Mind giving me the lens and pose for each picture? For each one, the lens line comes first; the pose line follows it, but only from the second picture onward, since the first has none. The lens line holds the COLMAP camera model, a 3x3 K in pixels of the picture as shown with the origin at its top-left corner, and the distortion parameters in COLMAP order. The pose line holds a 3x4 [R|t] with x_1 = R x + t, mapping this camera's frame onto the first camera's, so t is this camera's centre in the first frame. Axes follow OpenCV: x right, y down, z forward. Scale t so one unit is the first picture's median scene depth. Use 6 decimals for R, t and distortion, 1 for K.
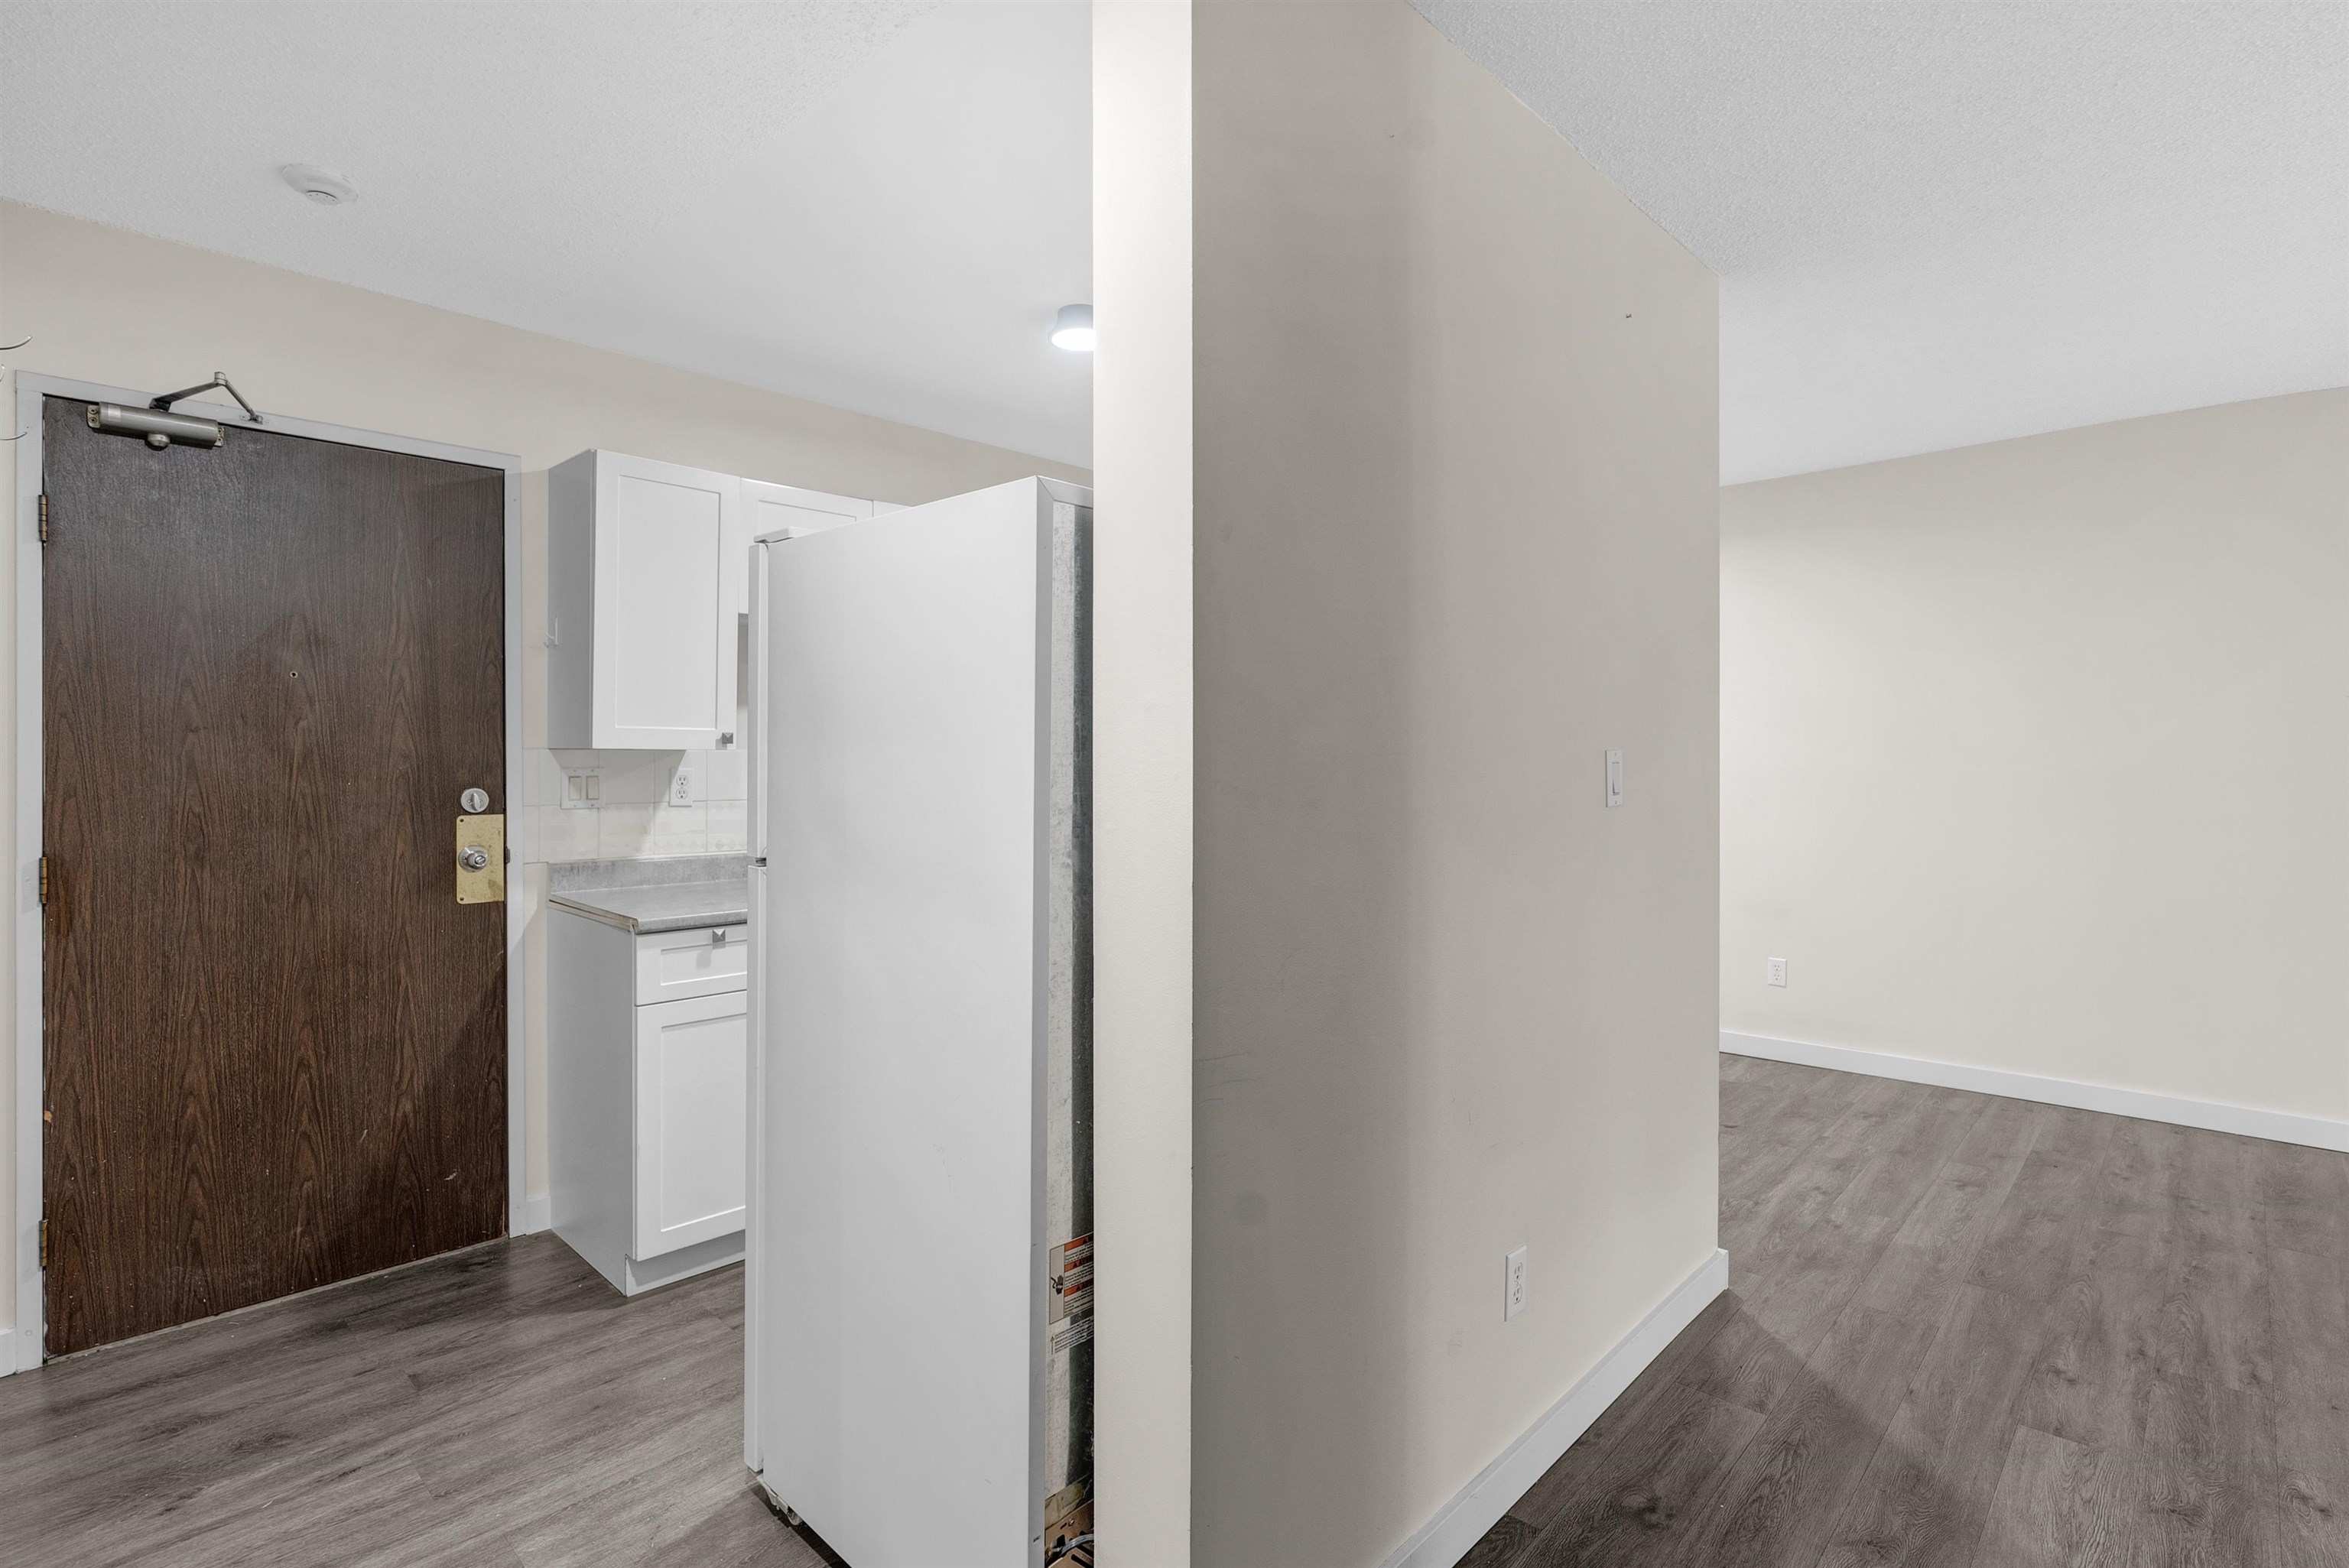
lens RADIAL K [[1085.7, 0, 1176.2], [0, 1085.7, 775.5], [0, 0, 1]] dist [-0.000250, 0.000414]
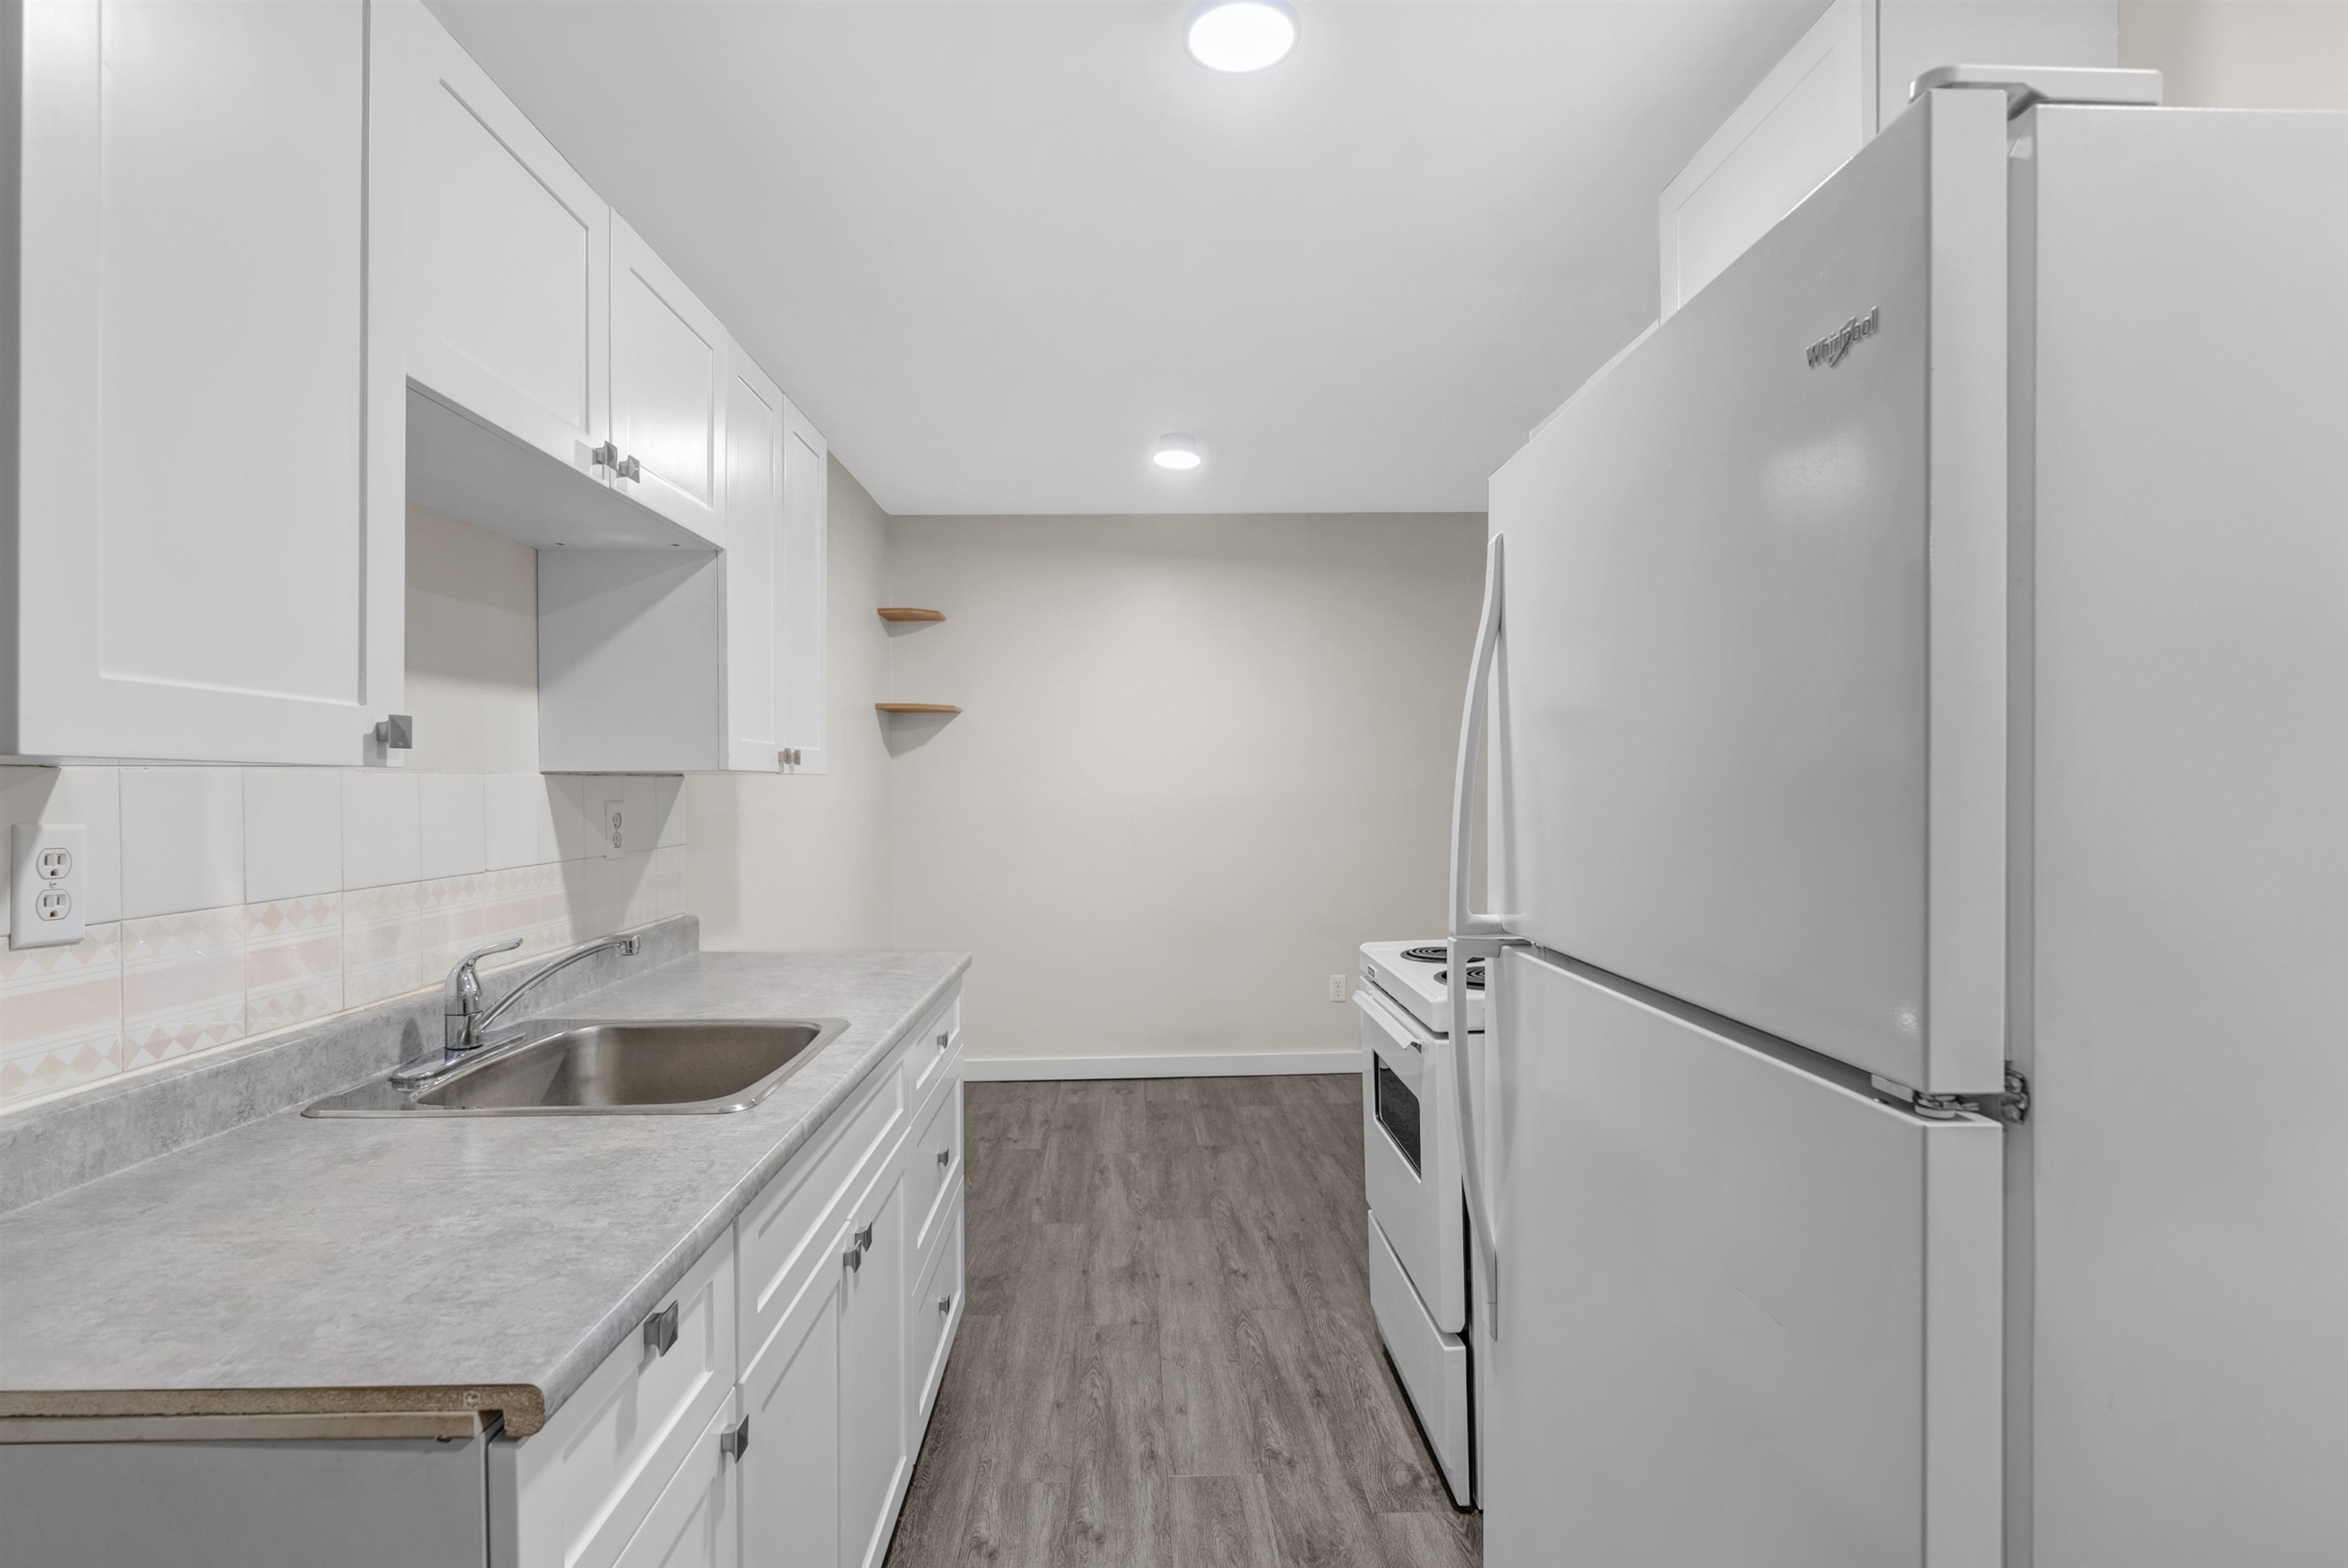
lens RADIAL K [[1085.2, 0, 1170.7], [0, 1085.2, 785.3], [0, 0, 1]] dist [-0.000250, 0.000414]
pose [[0.695192, -0.002572, 0.718820, -0.453217], [0.015031, 0.999827, -0.010960, -0.009855], [-0.718667, 0.018424, 0.695110, 0.534455]]
